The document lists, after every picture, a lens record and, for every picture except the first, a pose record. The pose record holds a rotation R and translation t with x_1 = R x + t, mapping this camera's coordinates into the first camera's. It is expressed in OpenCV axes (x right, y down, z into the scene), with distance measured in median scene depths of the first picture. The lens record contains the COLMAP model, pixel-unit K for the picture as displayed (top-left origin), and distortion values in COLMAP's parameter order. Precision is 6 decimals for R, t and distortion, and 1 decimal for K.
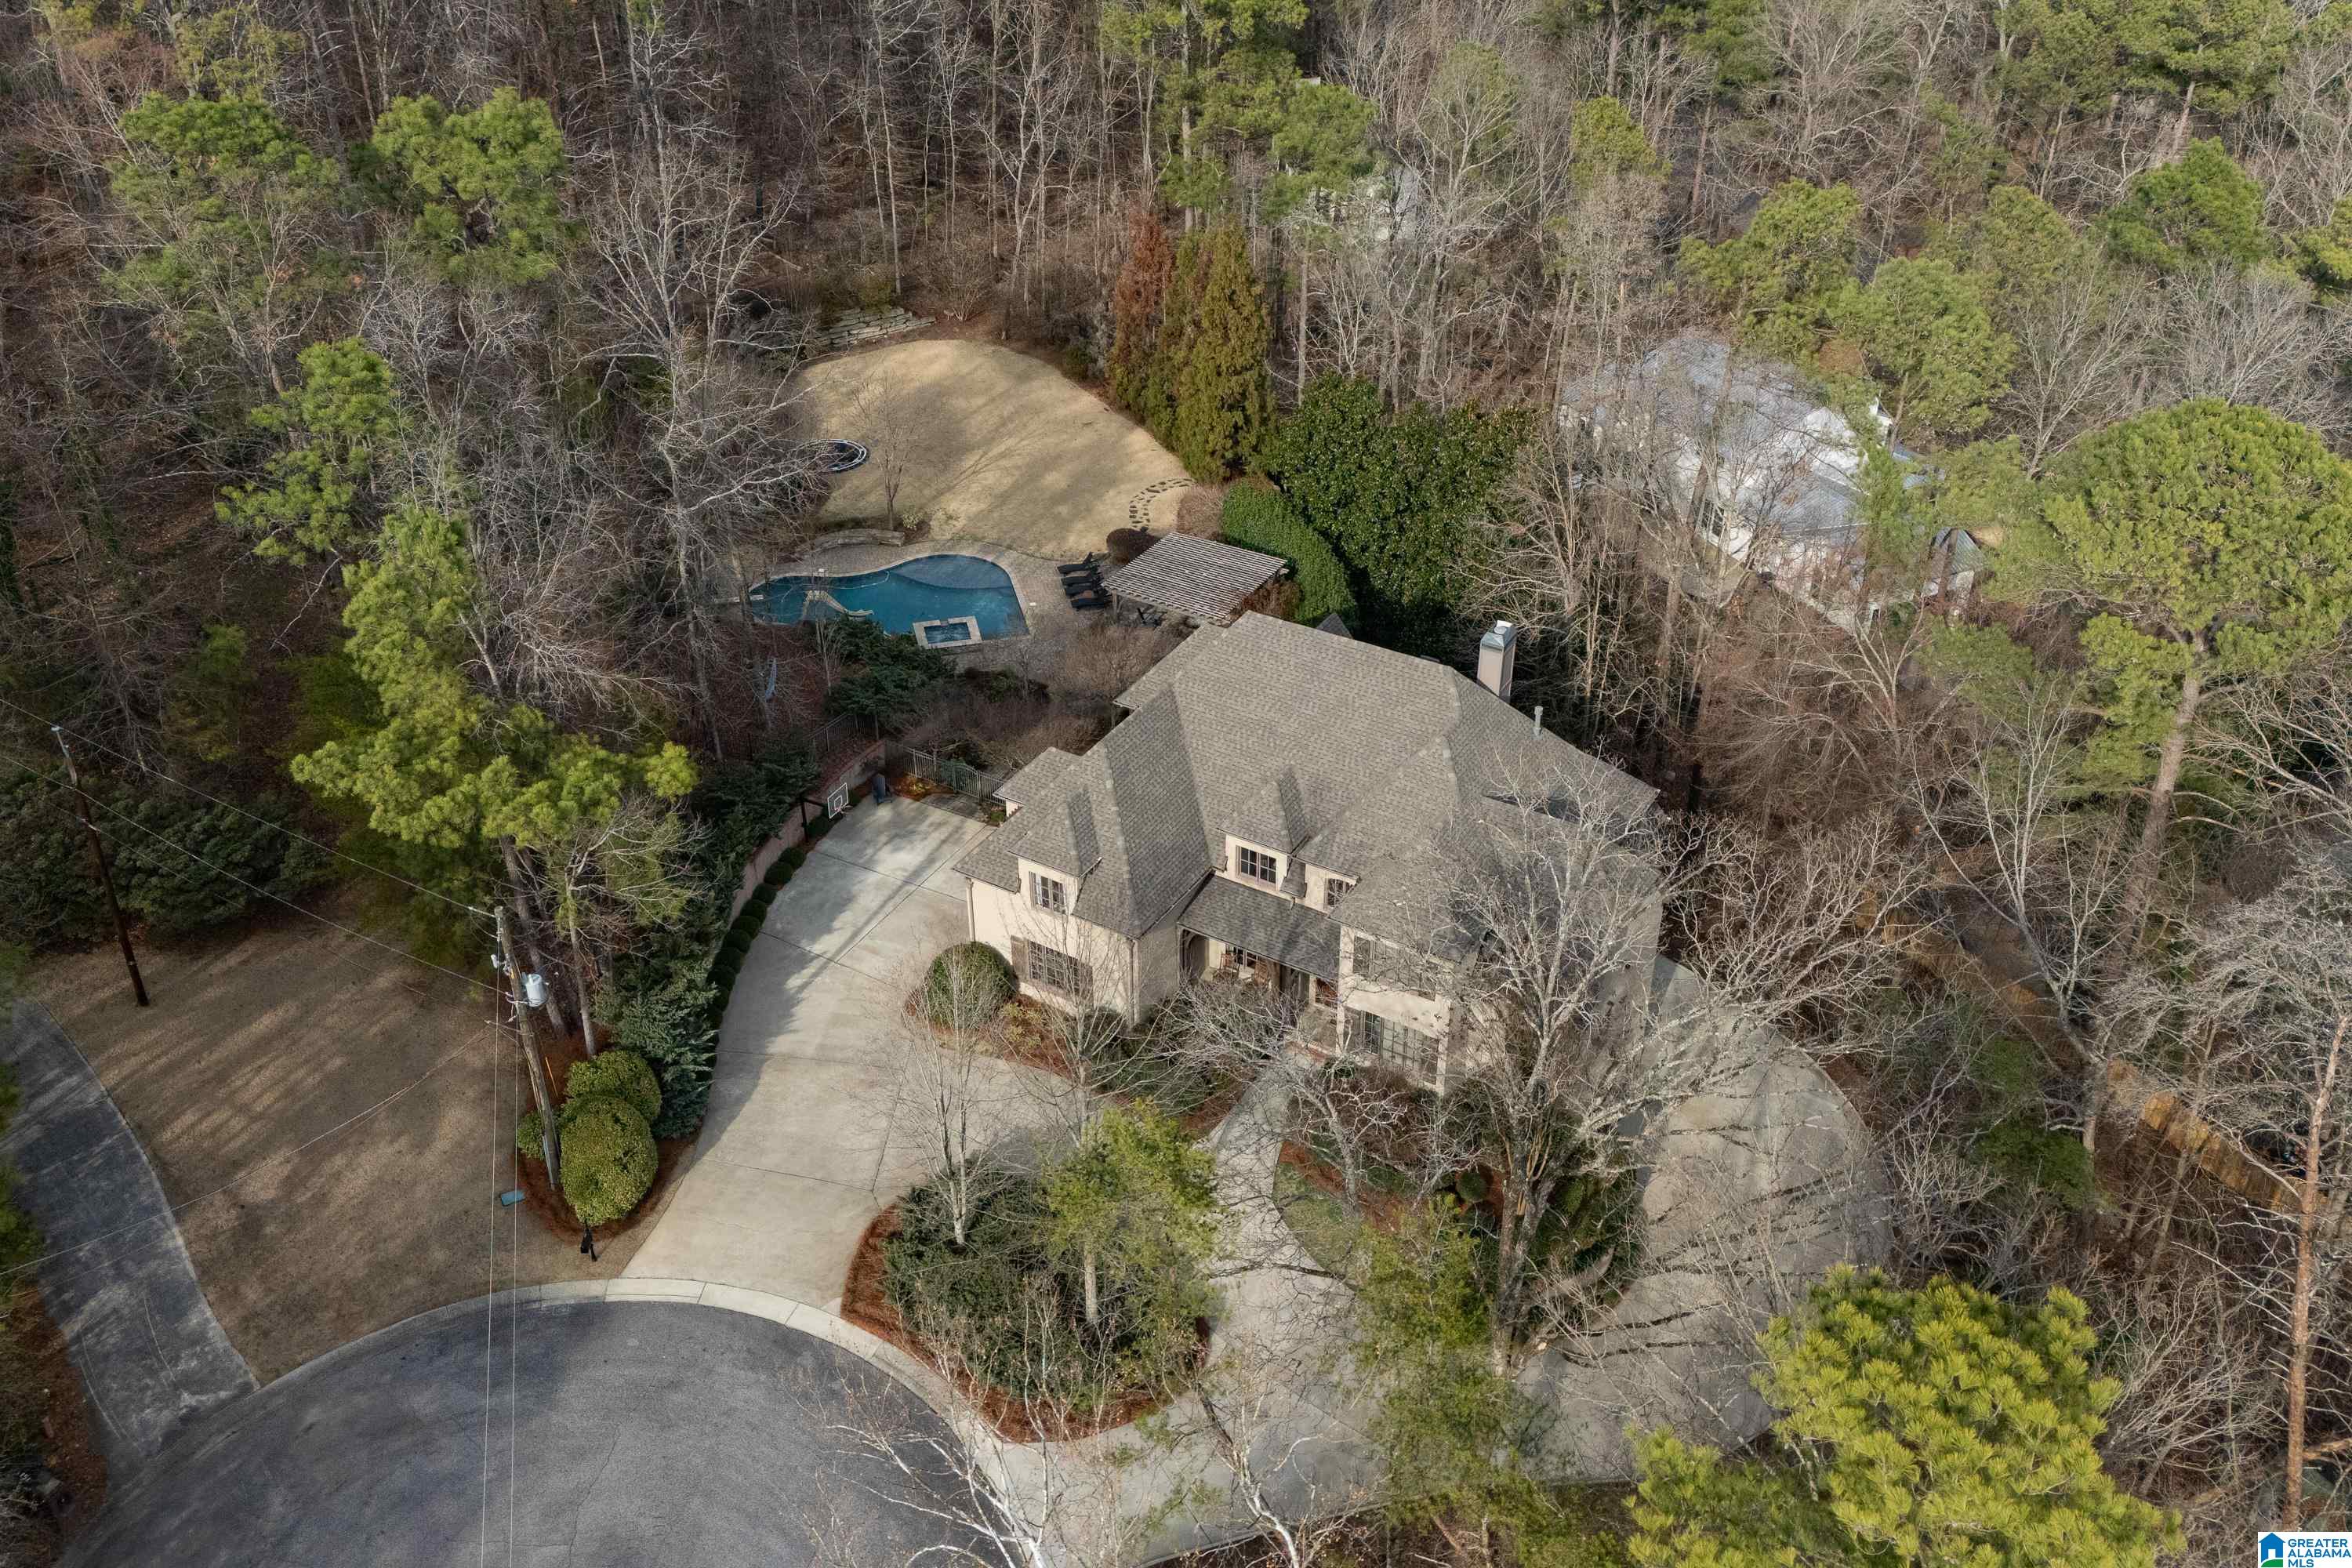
lens RADIAL K [[2046.5, 0, 1179.4], [0, 2046.5, 772.9], [0, 0, 1]] dist [0.089067, -0.084776]
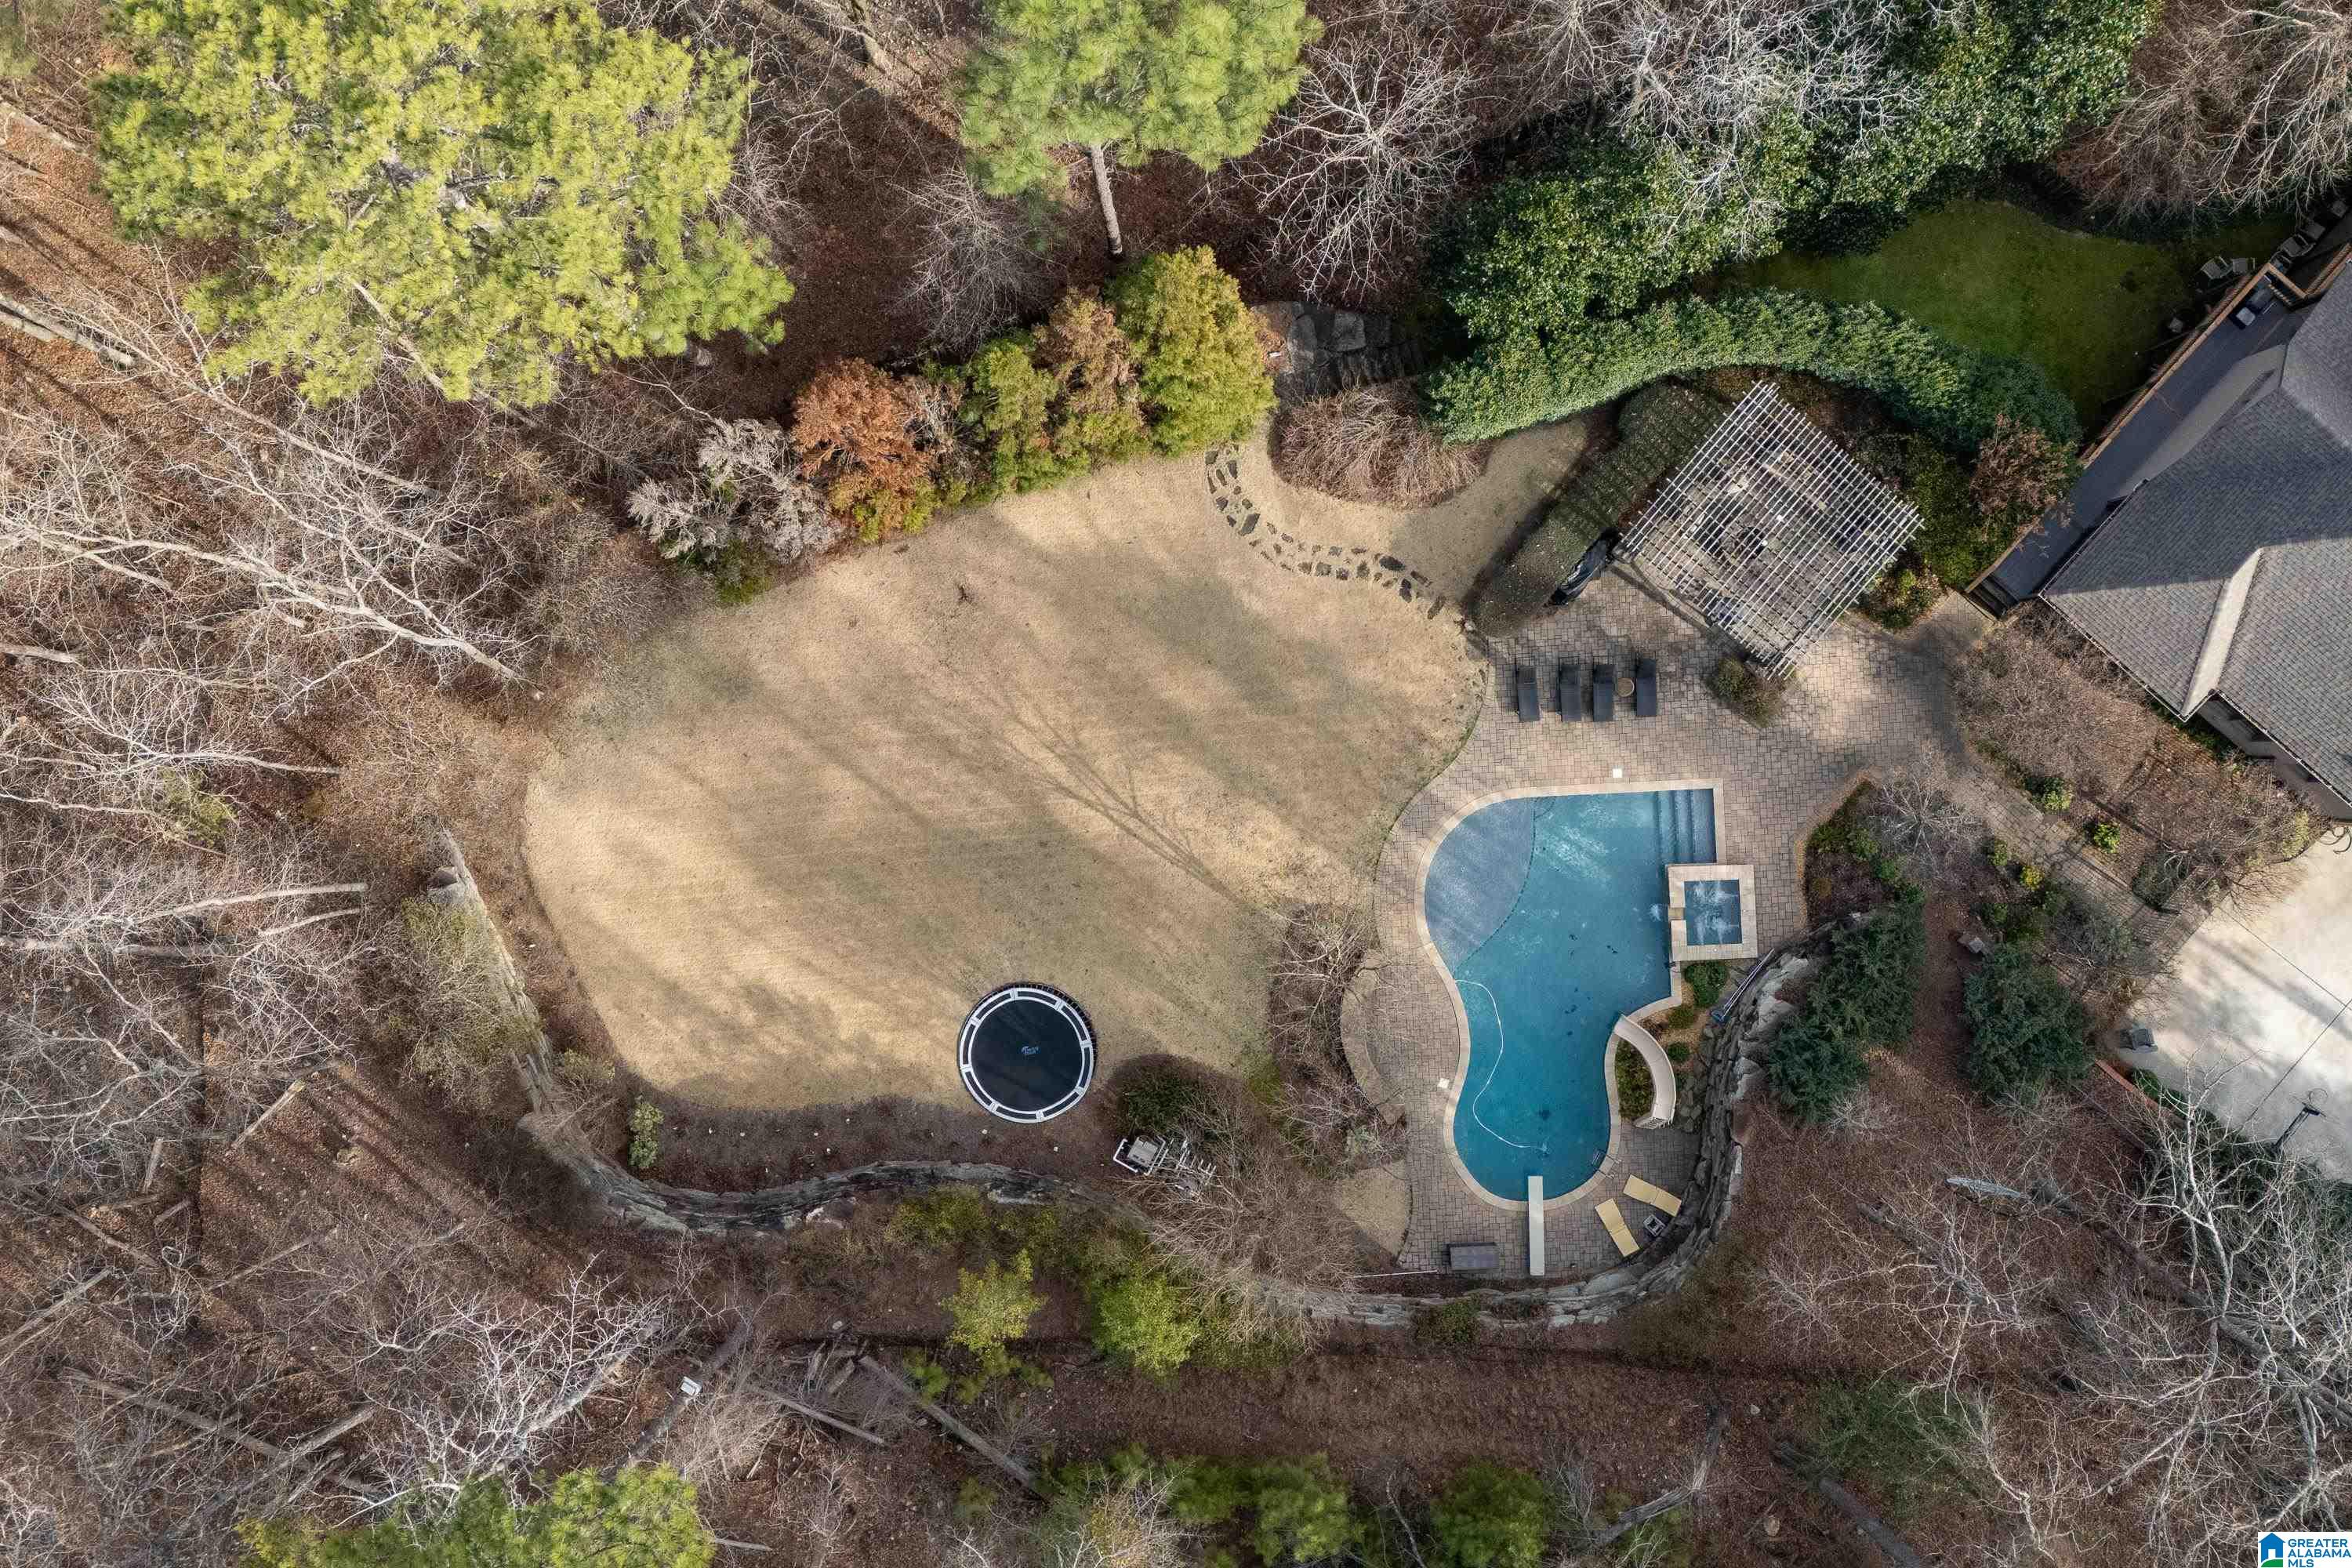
lens RADIAL K [[2046.5, 0, 1180.5], [0, 2046.5, 784.9], [0, 0, 1]] dist [0.089067, -0.084776]
pose [[0.181678, -0.983225, -0.016156, -0.119307], [0.559451, 0.089834, 0.823981, -0.930166], [-0.808708, -0.158737, 0.566387, 0.988254]]
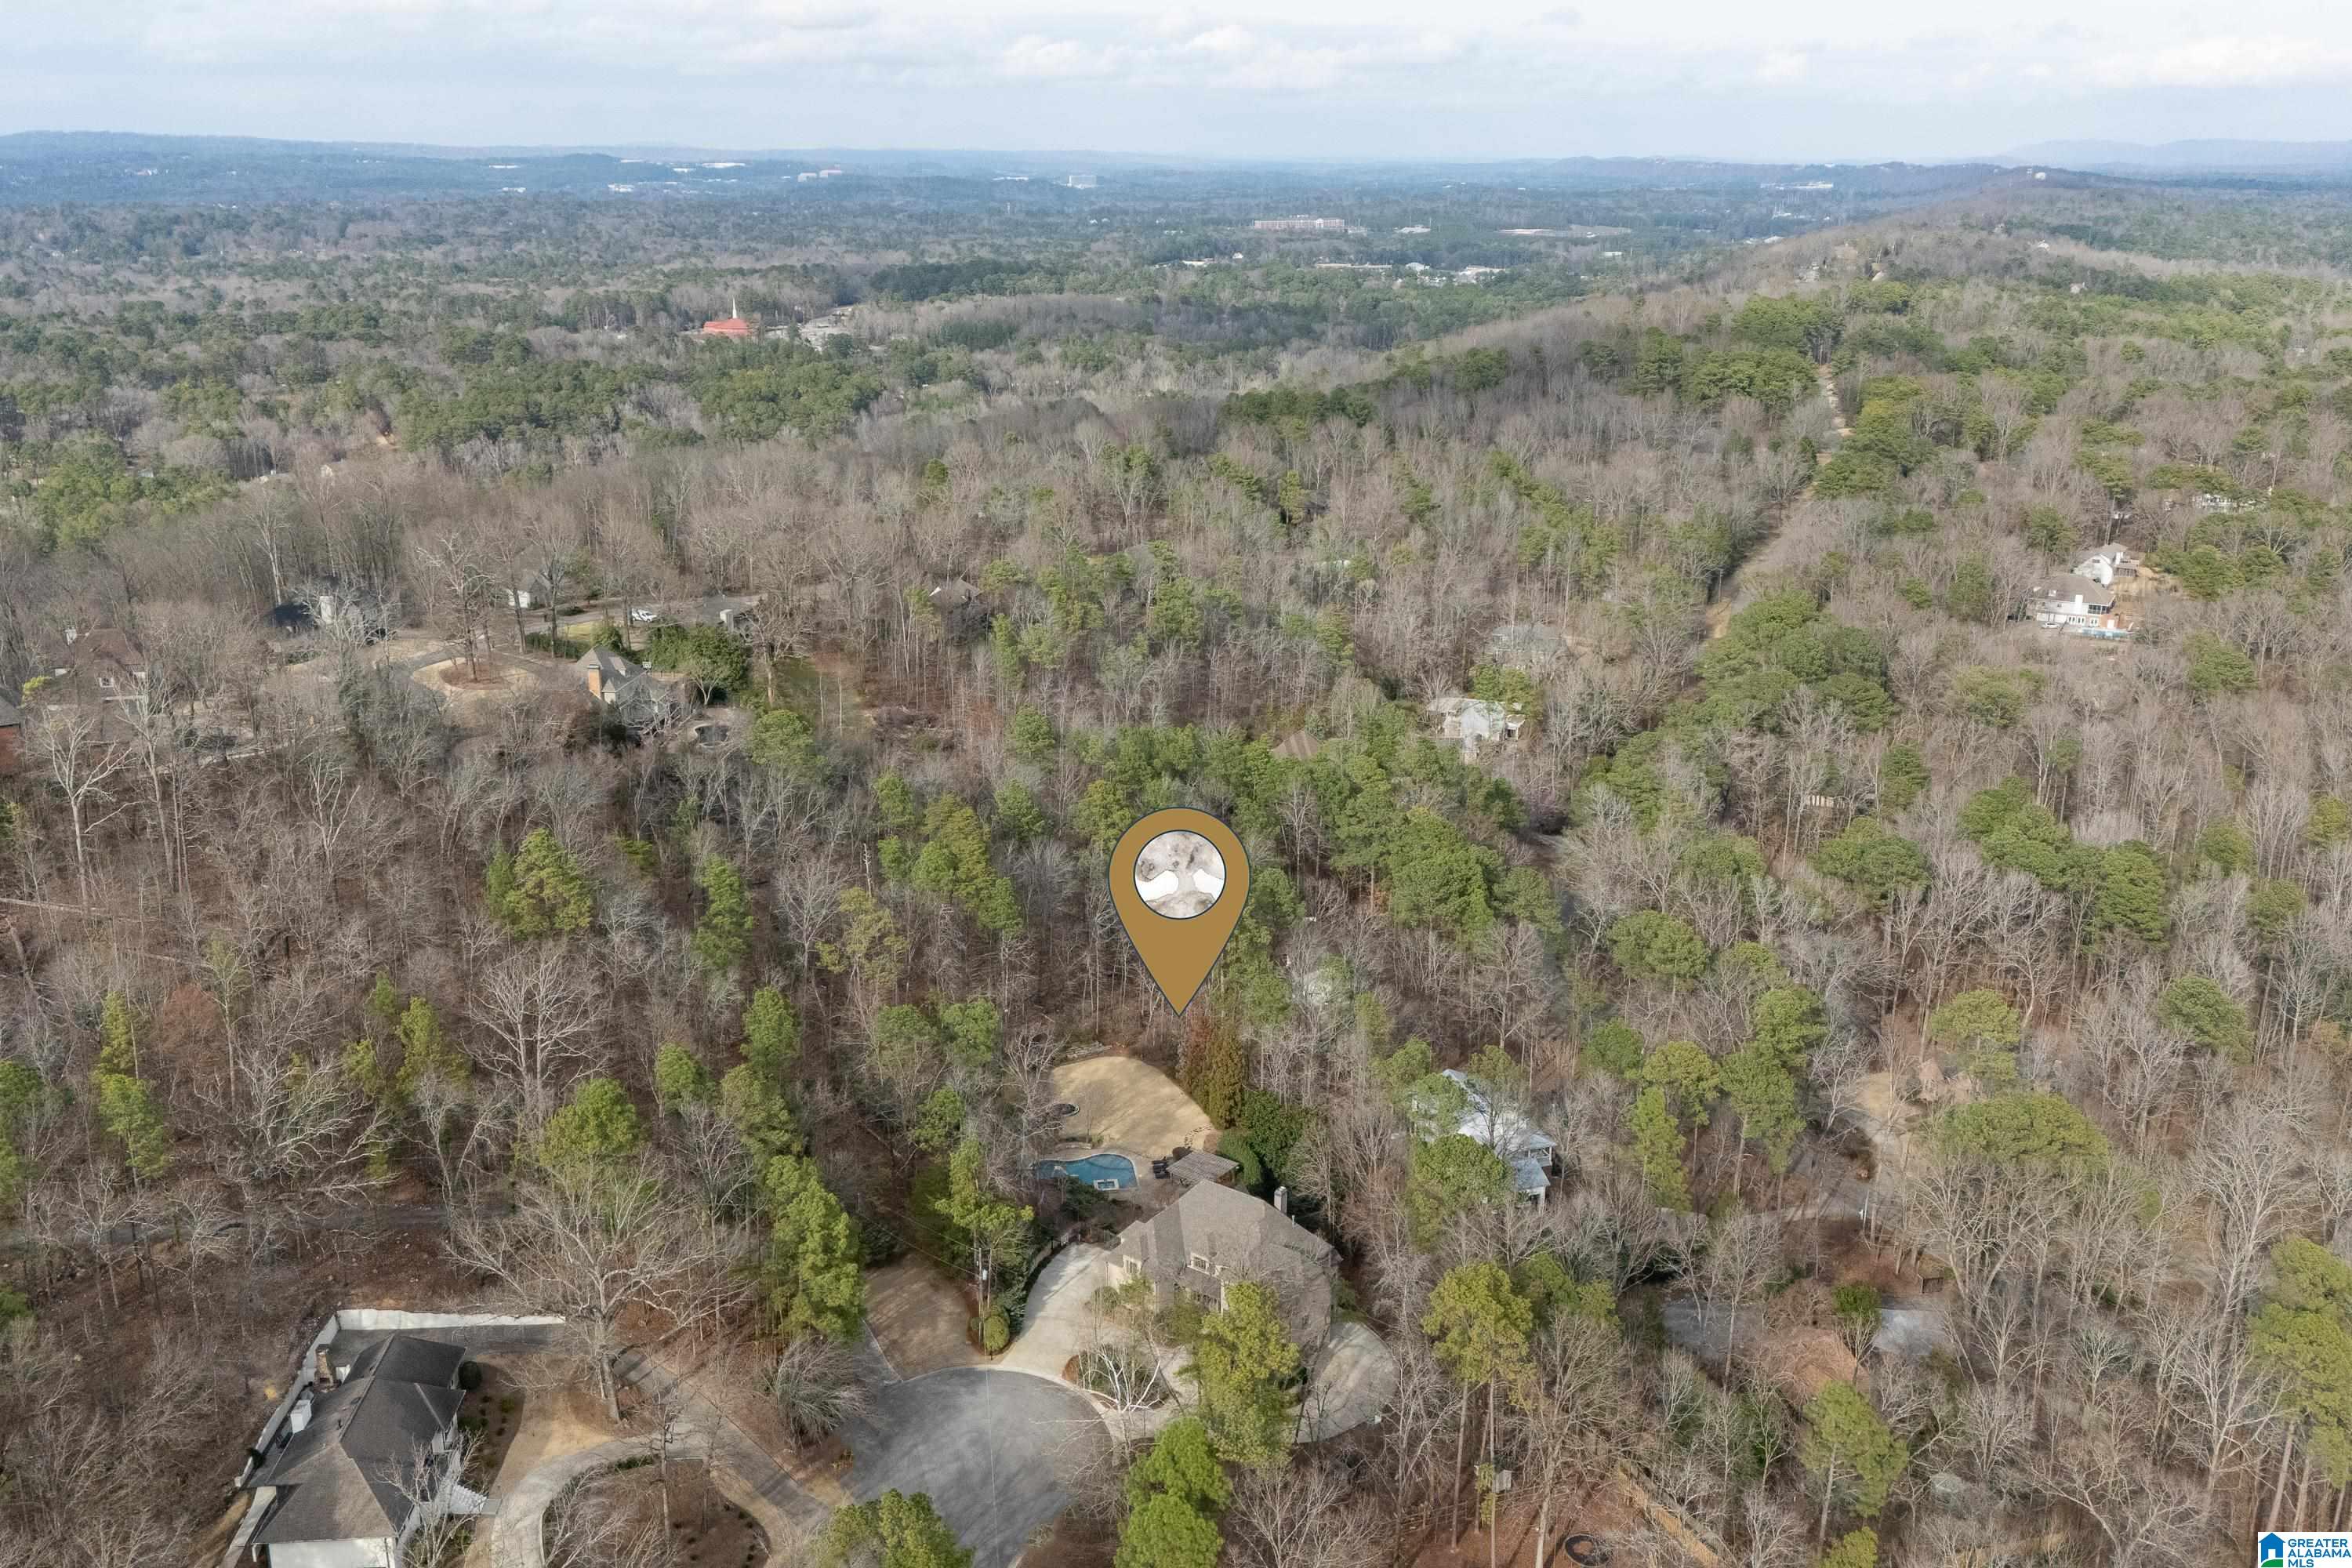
lens RADIAL K [[2046.5, 0, 1195.3], [0, 2046.5, 769.7], [0, 0, 1]] dist [0.089067, -0.084776]
pose [[0.995977, 0.039048, -0.080649, 0.242506], [-0.060394, 0.957434, -0.282265, 0.200502], [0.066194, 0.286000, 0.955940, -2.096427]]
